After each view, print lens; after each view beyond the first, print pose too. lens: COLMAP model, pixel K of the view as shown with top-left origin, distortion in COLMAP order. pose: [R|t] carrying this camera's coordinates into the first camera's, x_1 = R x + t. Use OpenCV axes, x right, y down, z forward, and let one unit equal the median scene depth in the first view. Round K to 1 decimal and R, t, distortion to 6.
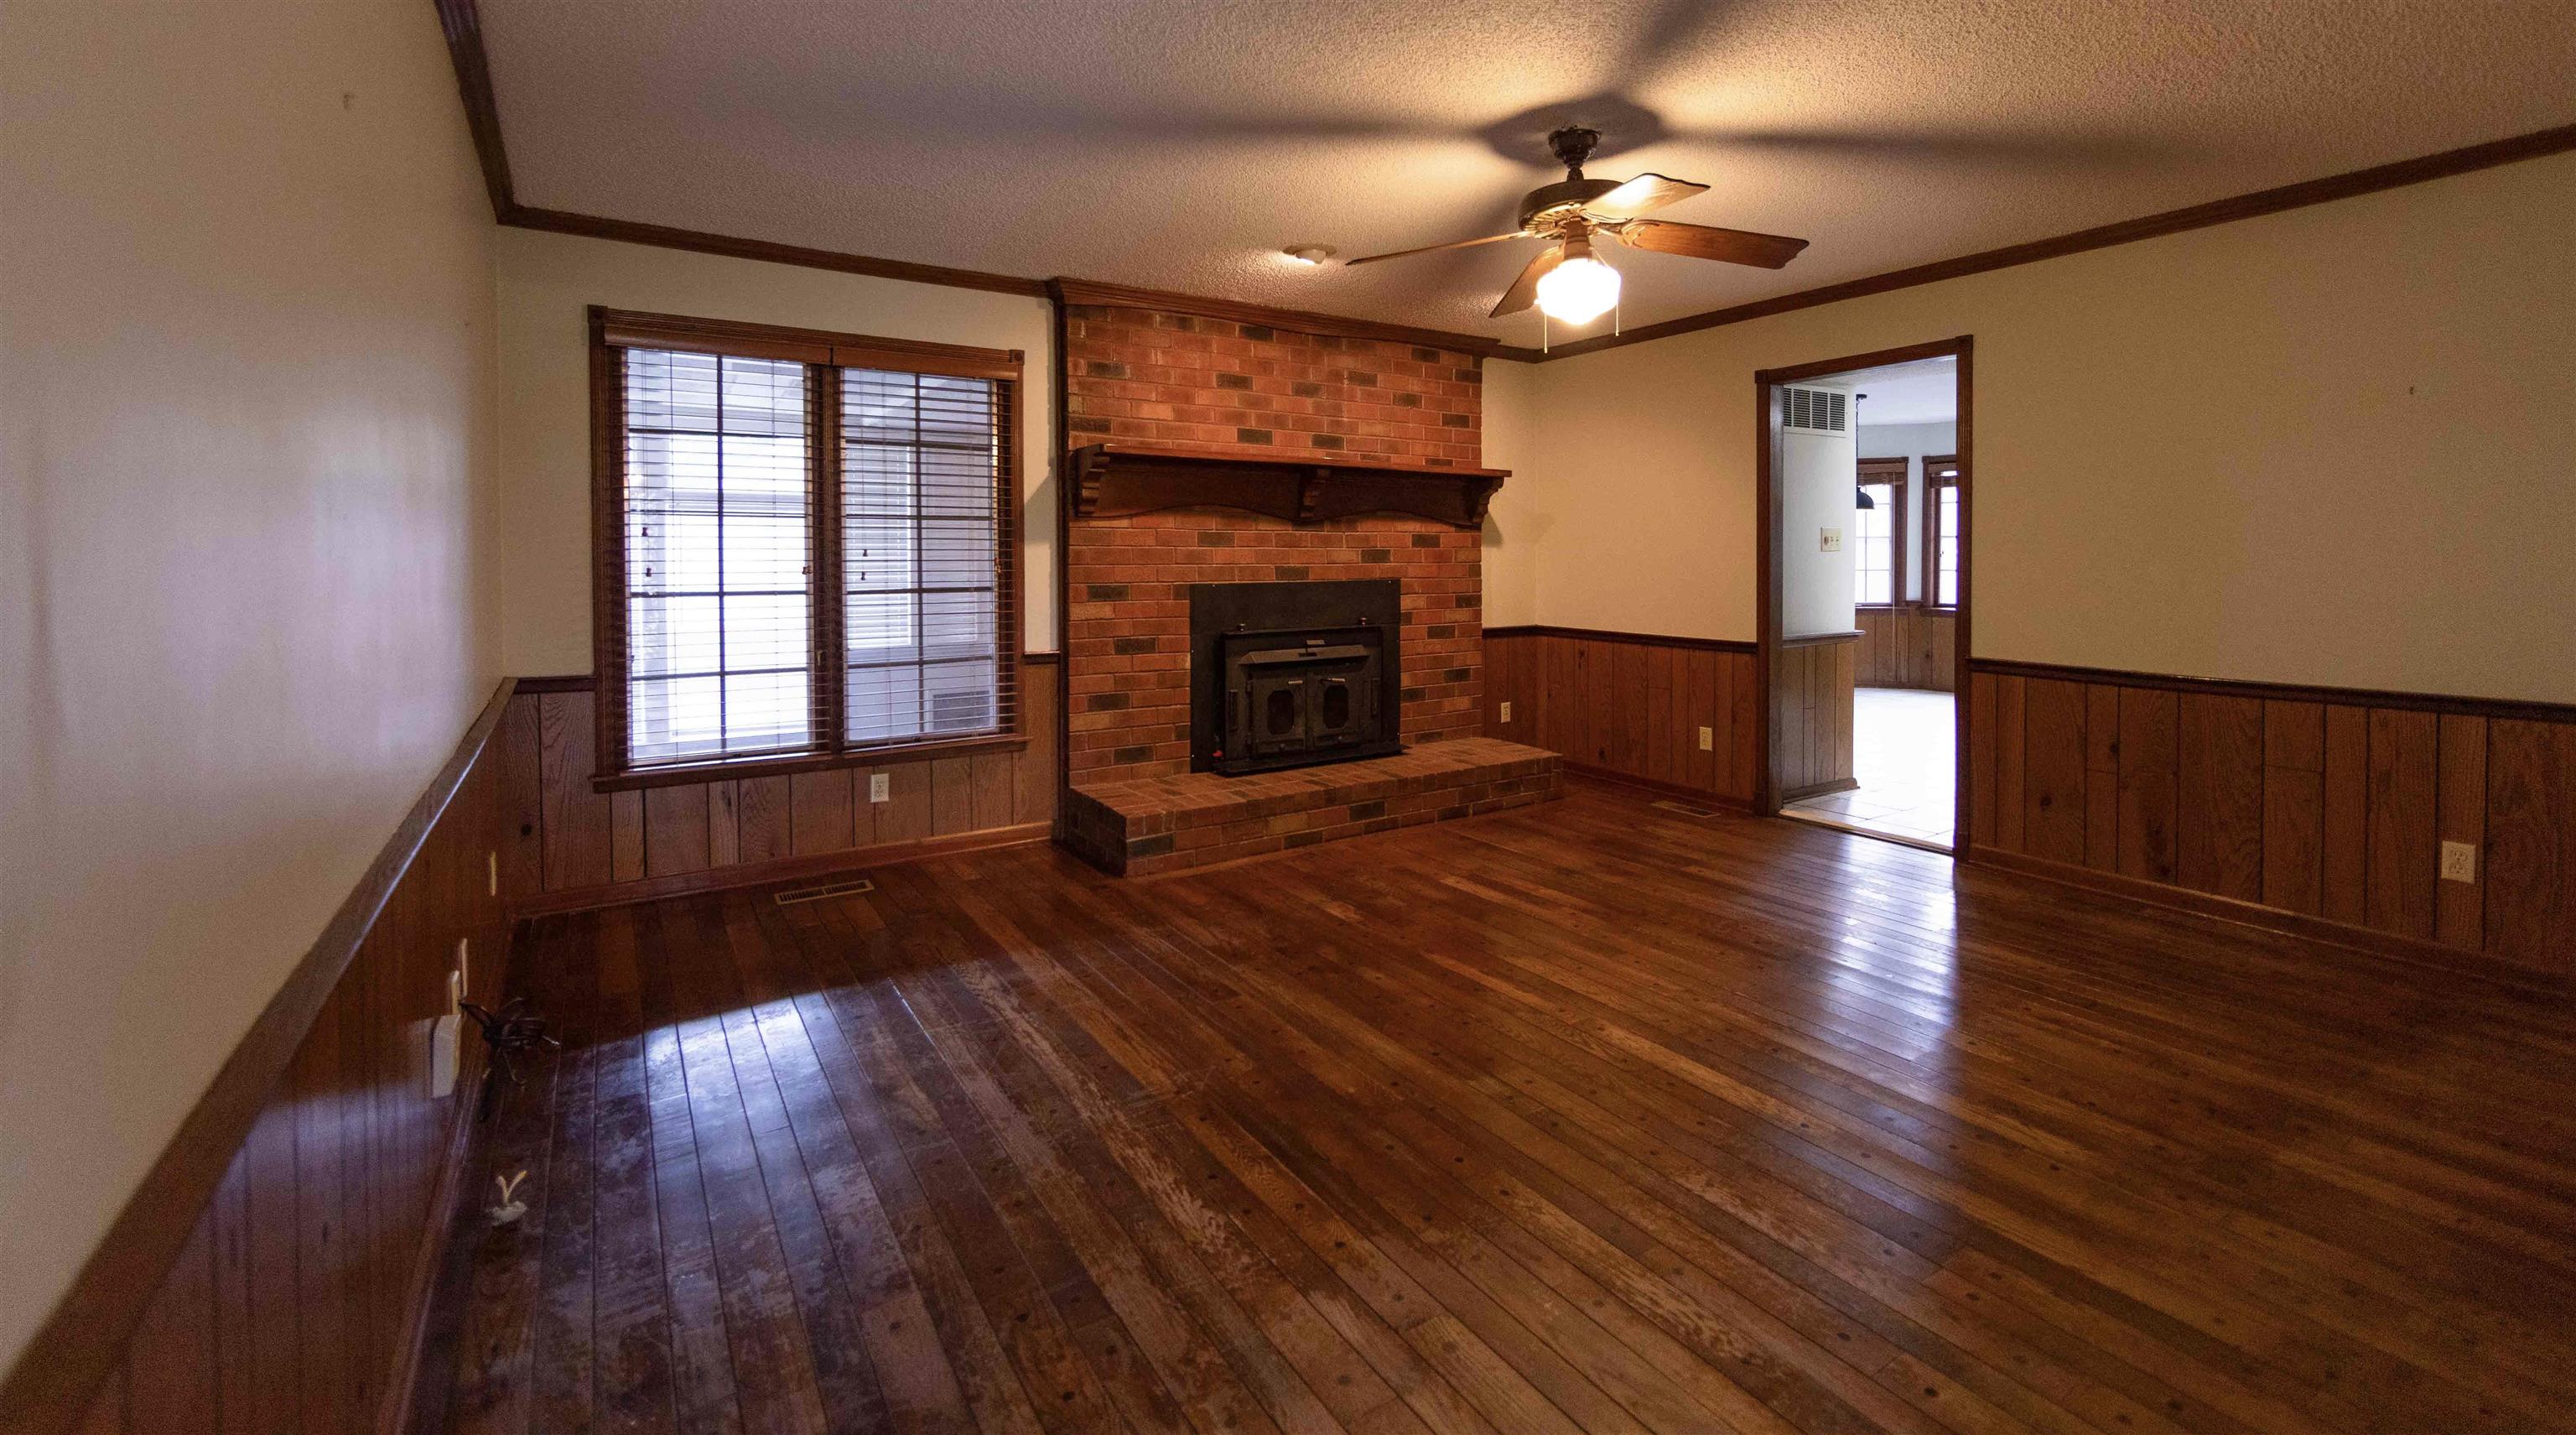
lens RADIAL K [[1080.2, 0, 1302.6], [0, 1080.2, 583.7], [0, 0, 1]] dist [-0.001220, -0.000255]
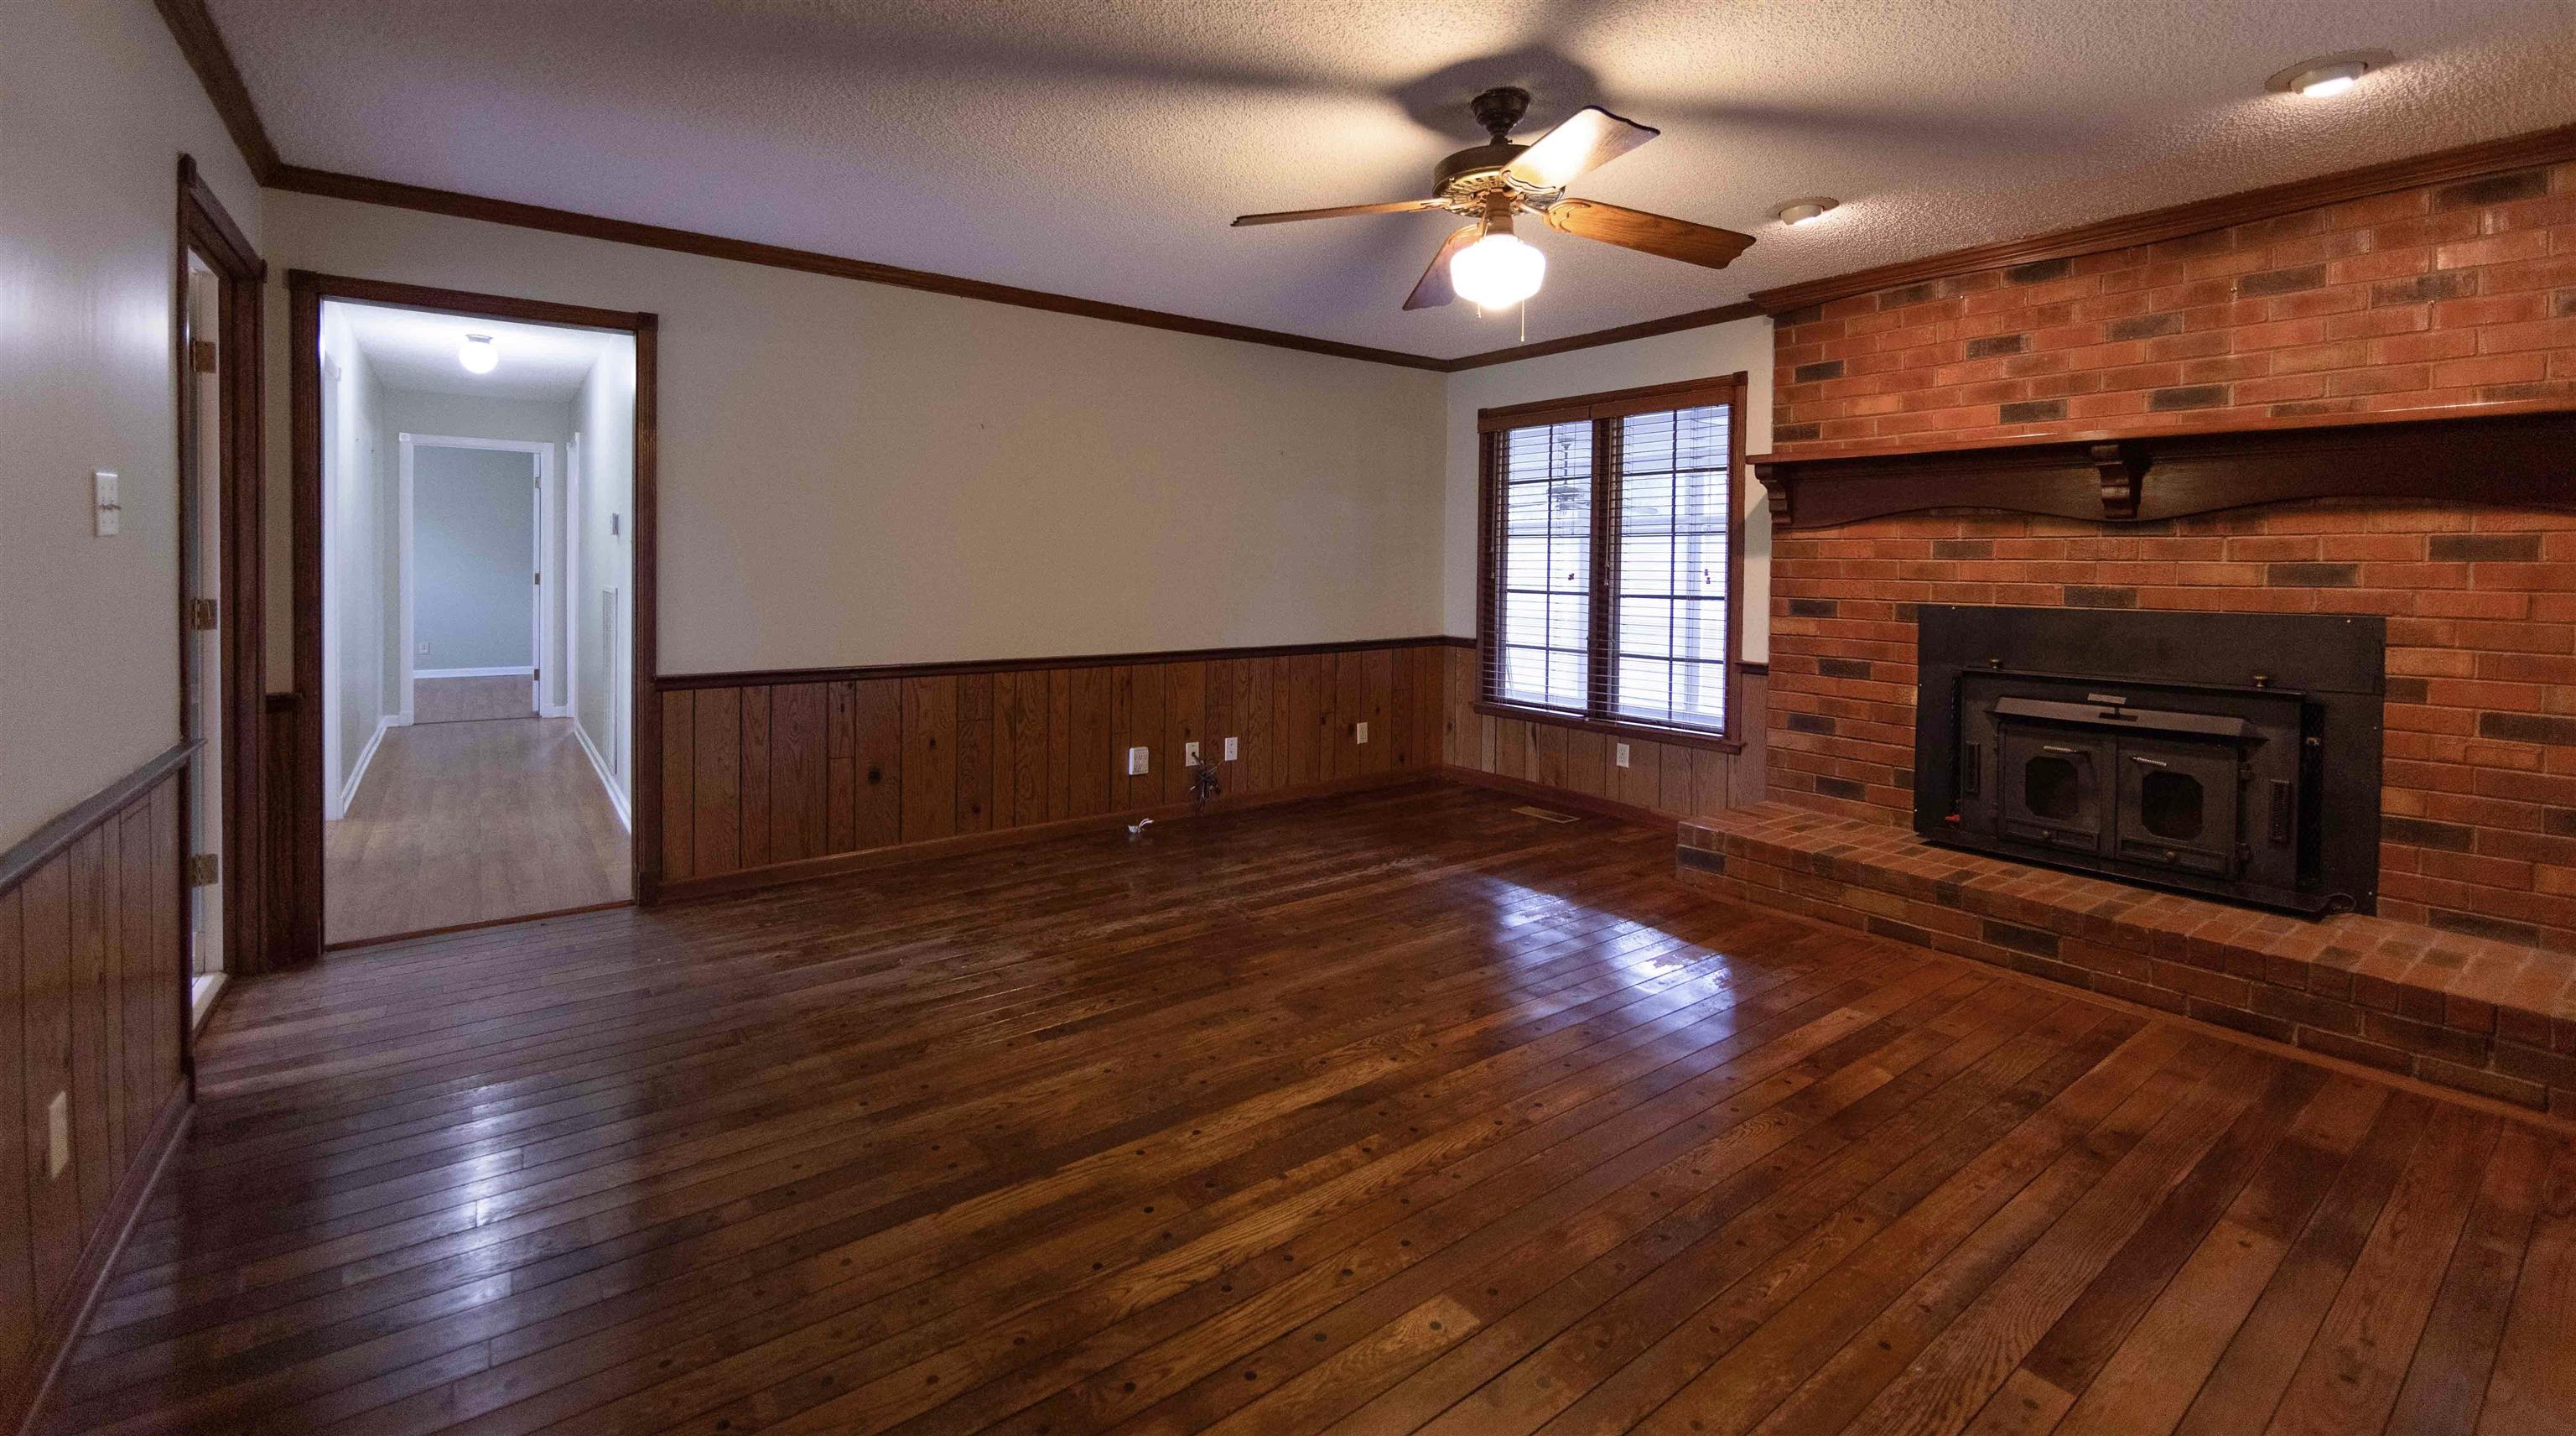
lens RADIAL K [[1080.3, 0, 1302.6], [0, 1080.3, 584.2], [0, 0, 1]] dist [-0.001220, -0.000255]
pose [[0.074828, 0.022121, -0.996951, 0.736104], [-0.036032, 0.999161, 0.019465, -0.014943], [0.996545, 0.034465, 0.075562, 0.492643]]
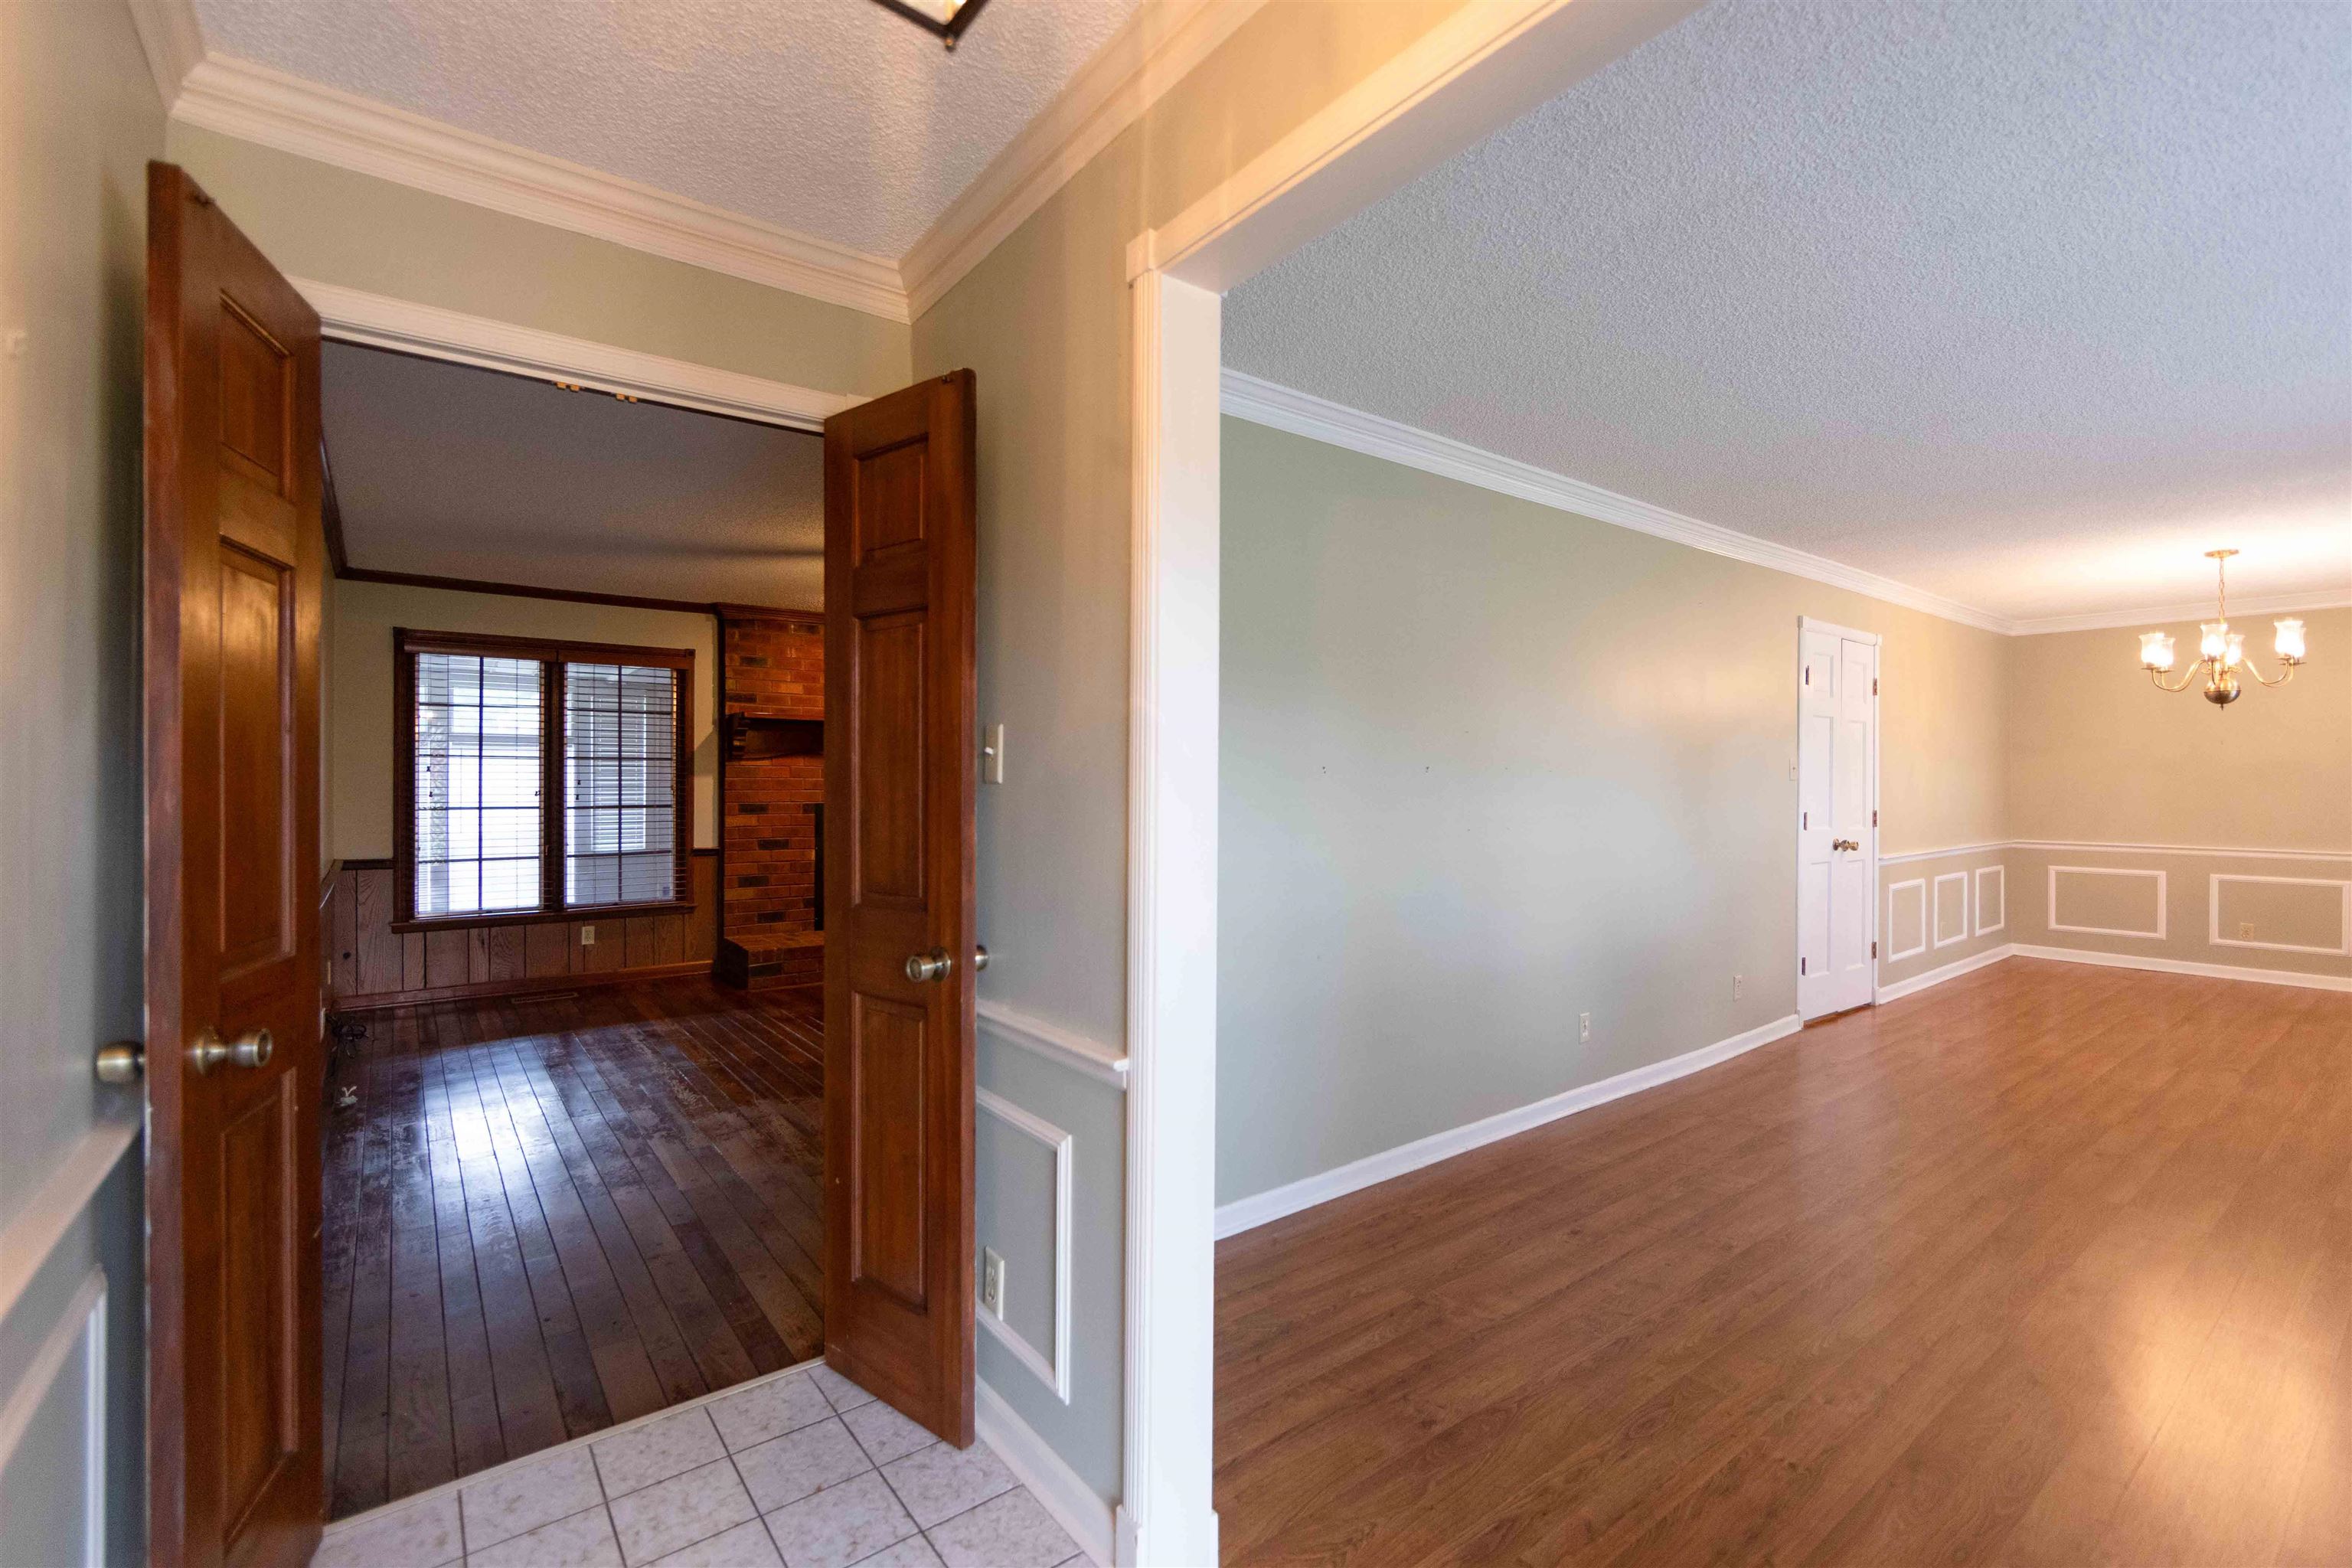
lens RADIAL K [[1016.8, 0, 1176.0], [0, 1016.8, 784.0], [0, 0, 1]] dist [-0.001835, 0.000051]
pose [[0.996876, 0.005643, 0.078784, 0.300470], [-0.004131, 0.999804, -0.019338, -0.001281], [-0.078878, 0.018952, 0.996704, -0.468930]]
